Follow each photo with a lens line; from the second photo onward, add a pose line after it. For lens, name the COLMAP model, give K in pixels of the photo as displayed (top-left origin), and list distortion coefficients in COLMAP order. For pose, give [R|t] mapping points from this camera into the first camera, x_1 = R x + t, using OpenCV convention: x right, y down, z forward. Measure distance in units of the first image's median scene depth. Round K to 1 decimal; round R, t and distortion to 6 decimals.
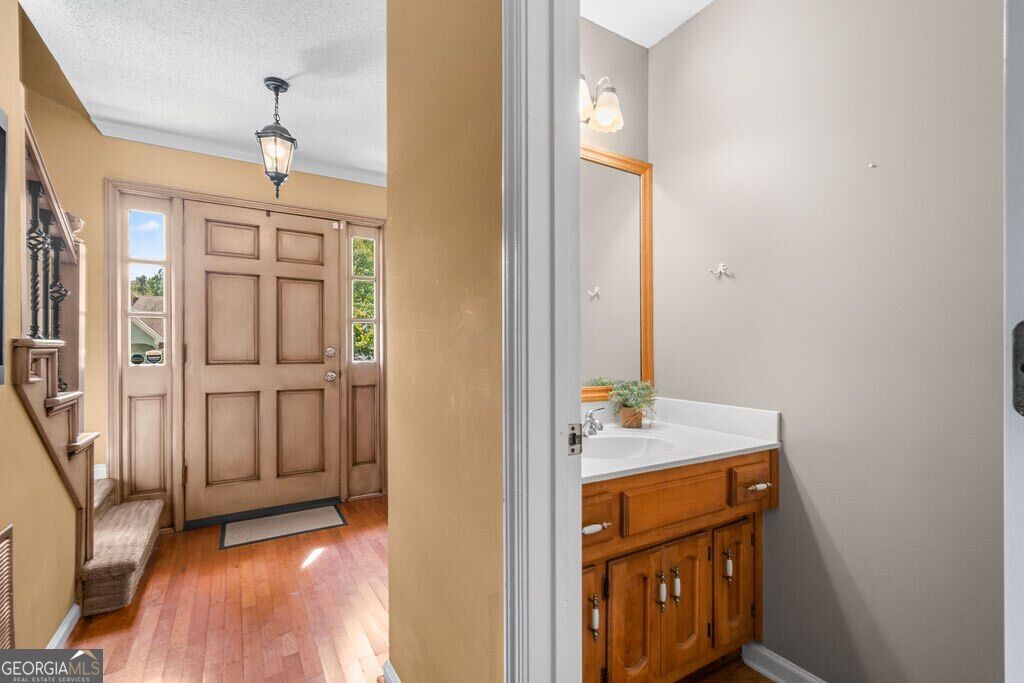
lens RADIAL K [[469.2, 0, 517.8], [0, 469.2, 347.4], [0, 0, 1]] dist [-0.003119, -0.000111]
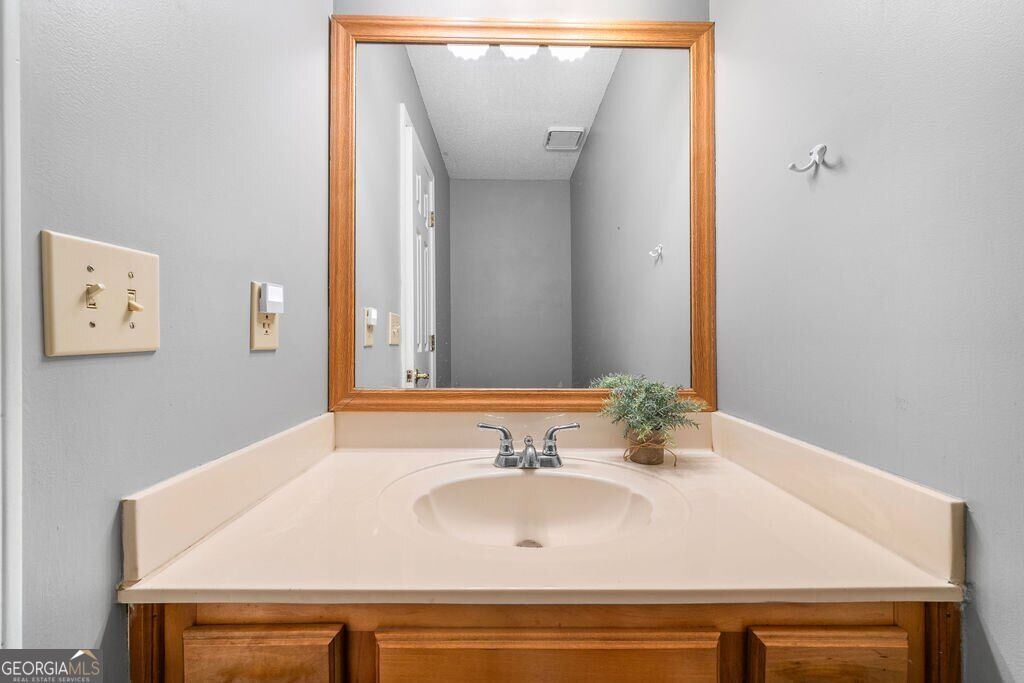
lens RADIAL K [[394.6, 0, 508.3], [0, 394.6, 332.7], [0, 0, 1]] dist [0.001026, 0.000182]
pose [[0.858837, -0.001918, -0.512246, 0.364136], [-0.002523, 0.999965, -0.007974, 0.012631], [0.512243, 0.008141, 0.858802, 0.494968]]
